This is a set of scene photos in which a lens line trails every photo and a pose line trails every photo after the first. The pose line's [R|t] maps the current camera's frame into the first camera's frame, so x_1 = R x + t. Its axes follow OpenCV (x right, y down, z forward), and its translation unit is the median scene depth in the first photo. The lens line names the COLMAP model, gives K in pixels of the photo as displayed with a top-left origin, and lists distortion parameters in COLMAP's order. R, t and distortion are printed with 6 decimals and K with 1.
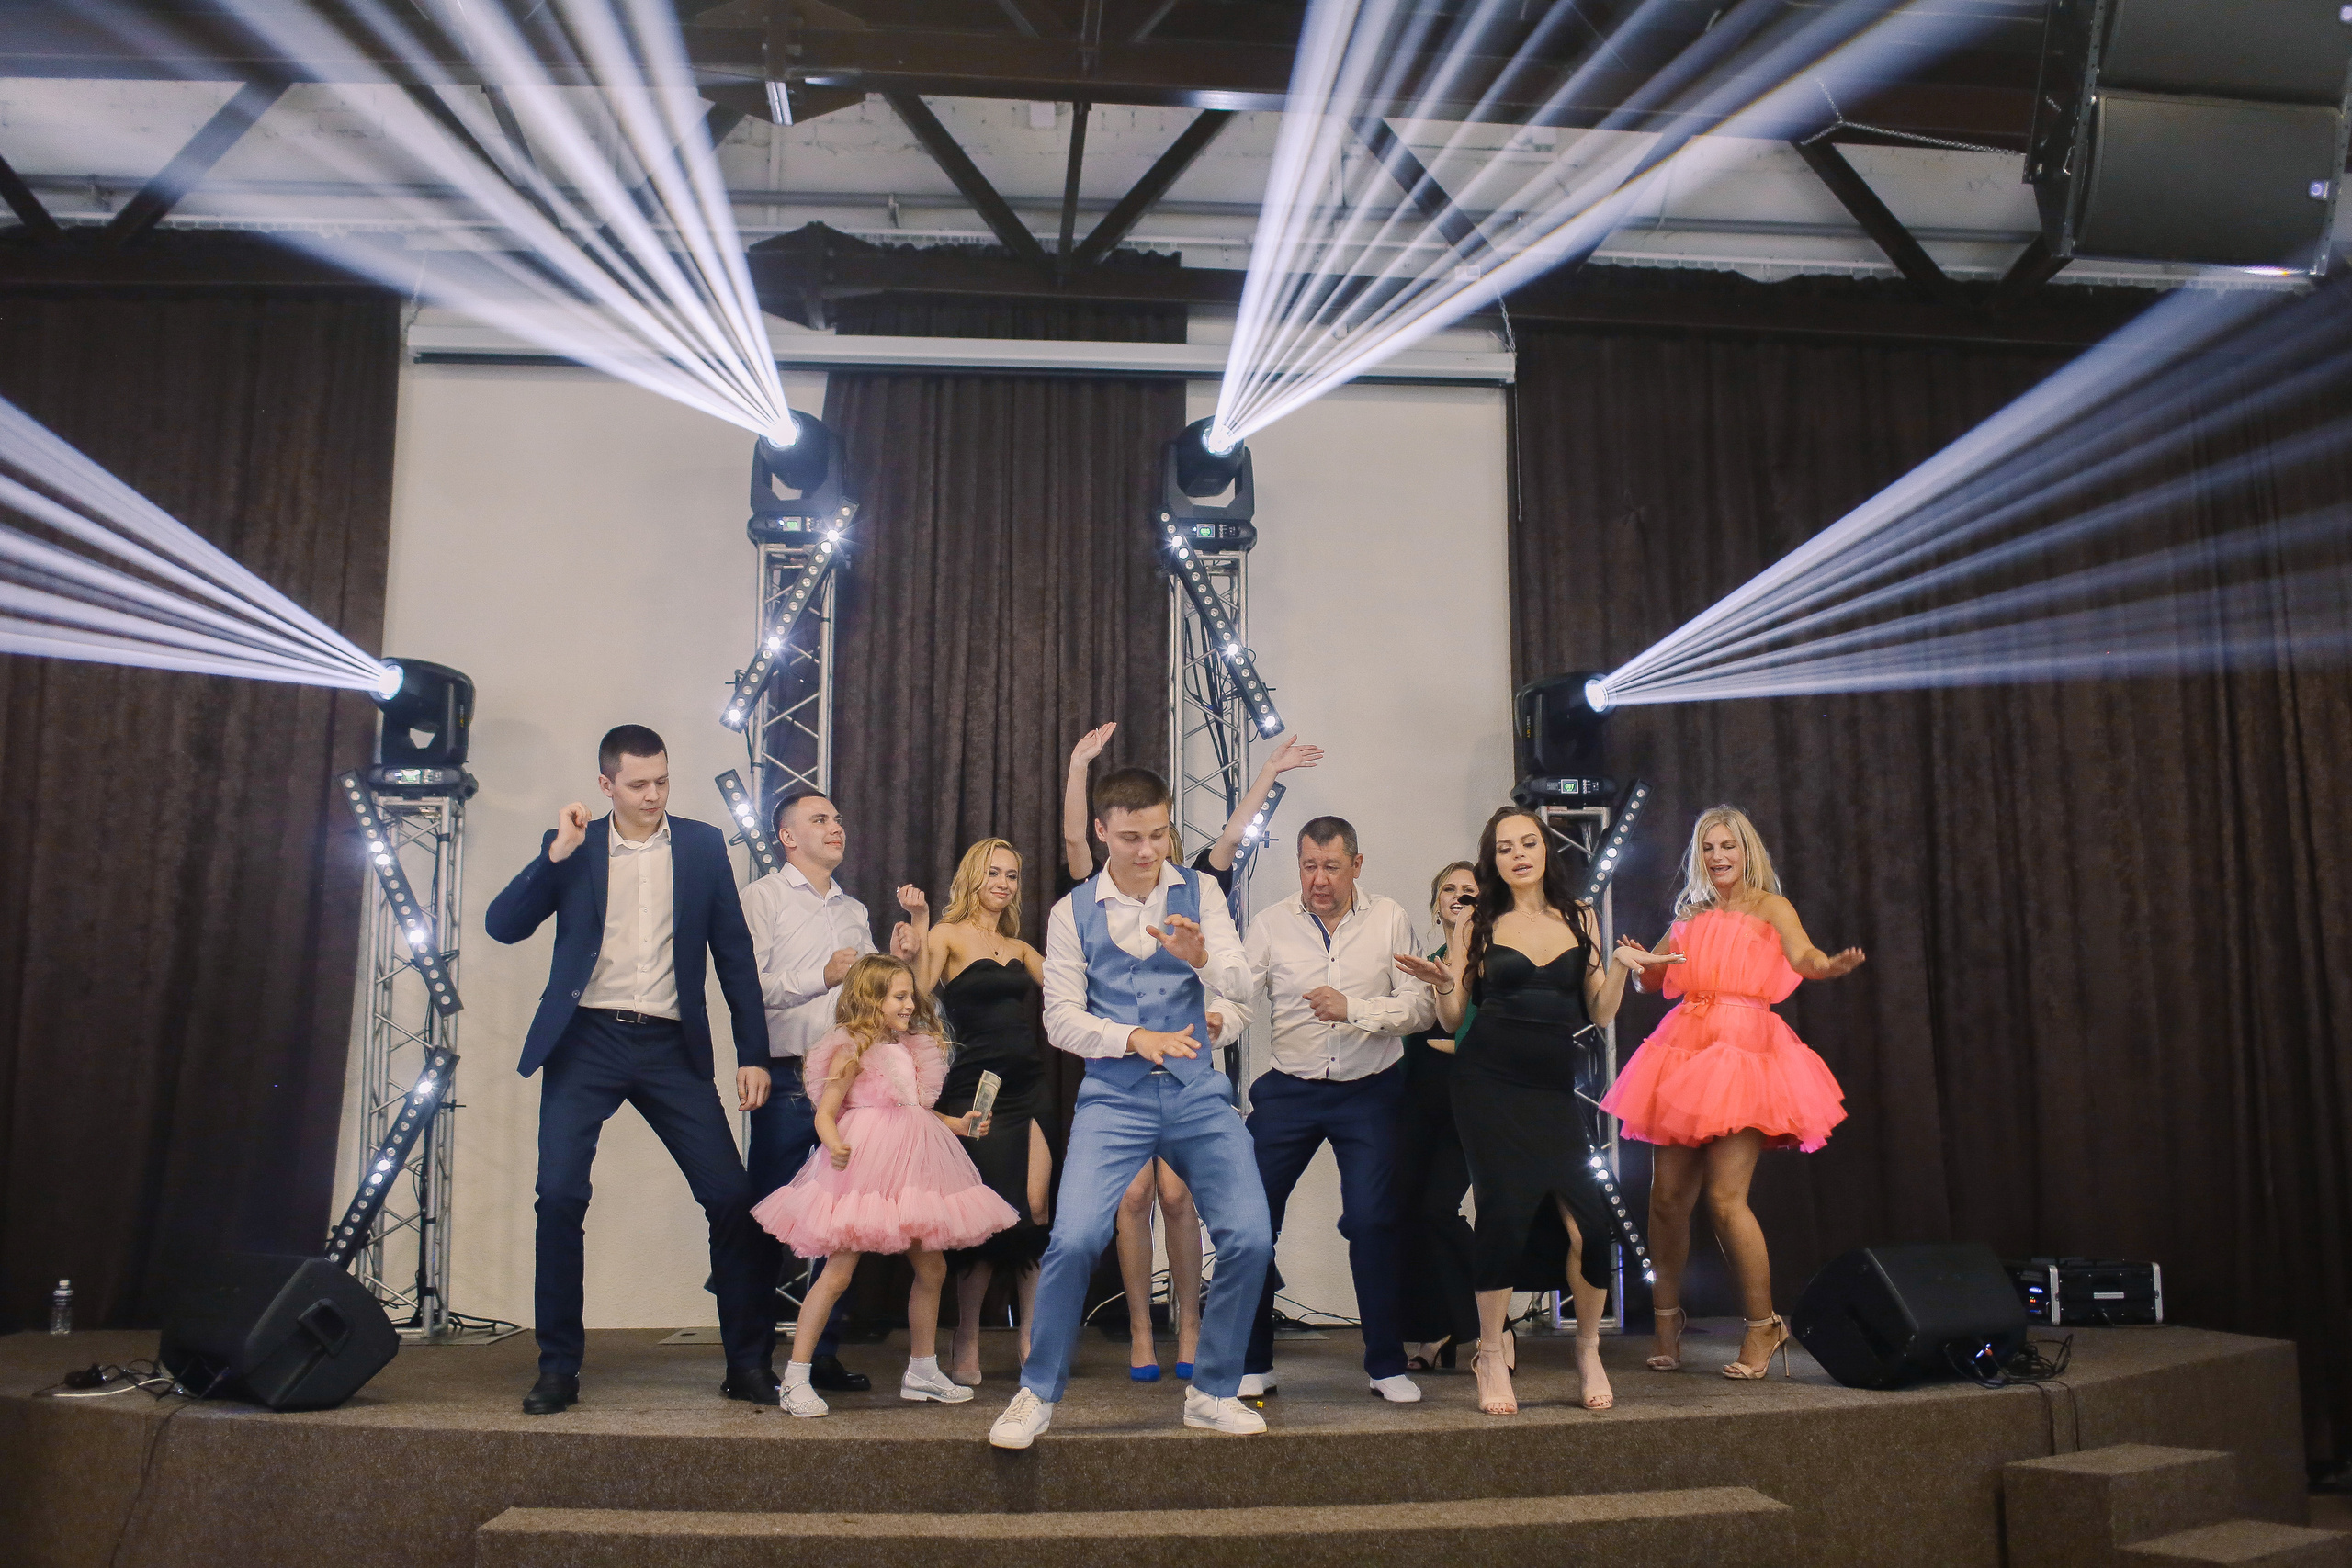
lens RADIAL K [[2260.3, 0, 1157.9], [0, 2260.3, 812.5], [0, 0, 1]] dist [-0.063381, 0.000000]
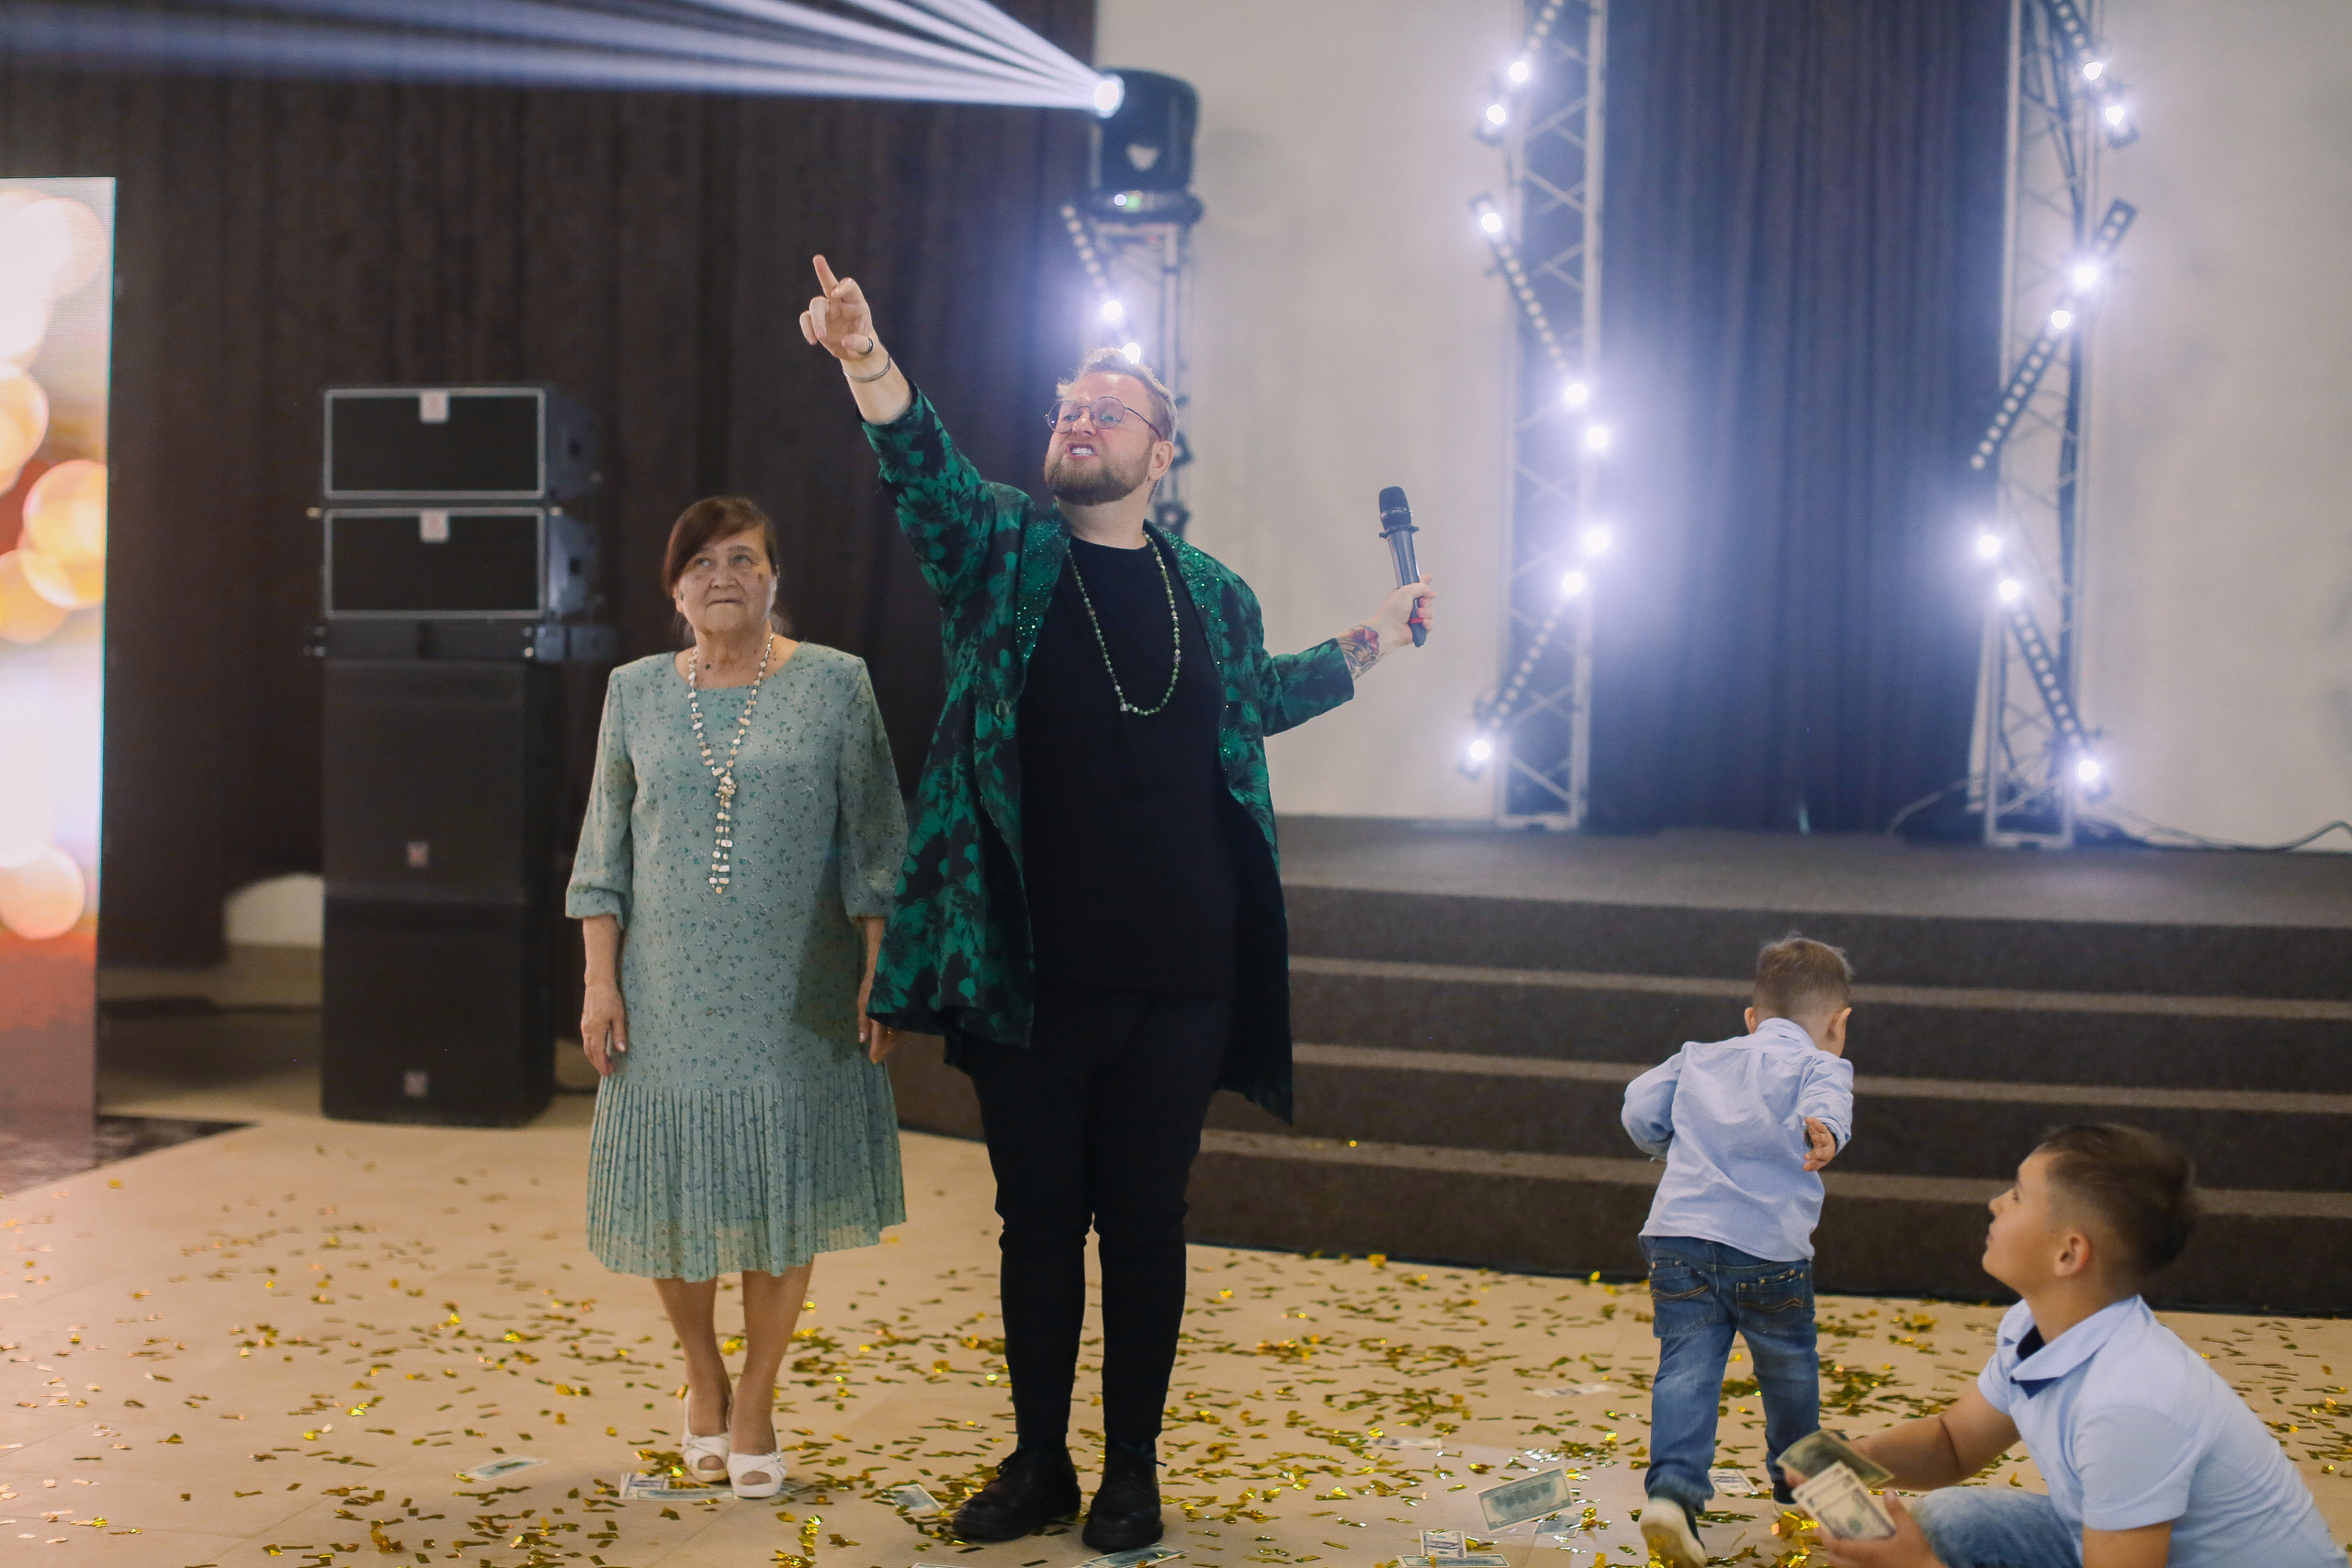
lens RADIAL K [[3385.3, 0, 1180.2], [0, 3385.3, 789.2], [0, 0, 1]] dist [-0.112412, 0.000000]
pose [[0.958829, 0.039833, -0.281175, 0.068154], [0.015545, 0.981268, 0.192019, -0.040923], [0.283557, -0.188484, 0.940250, -0.283099]]
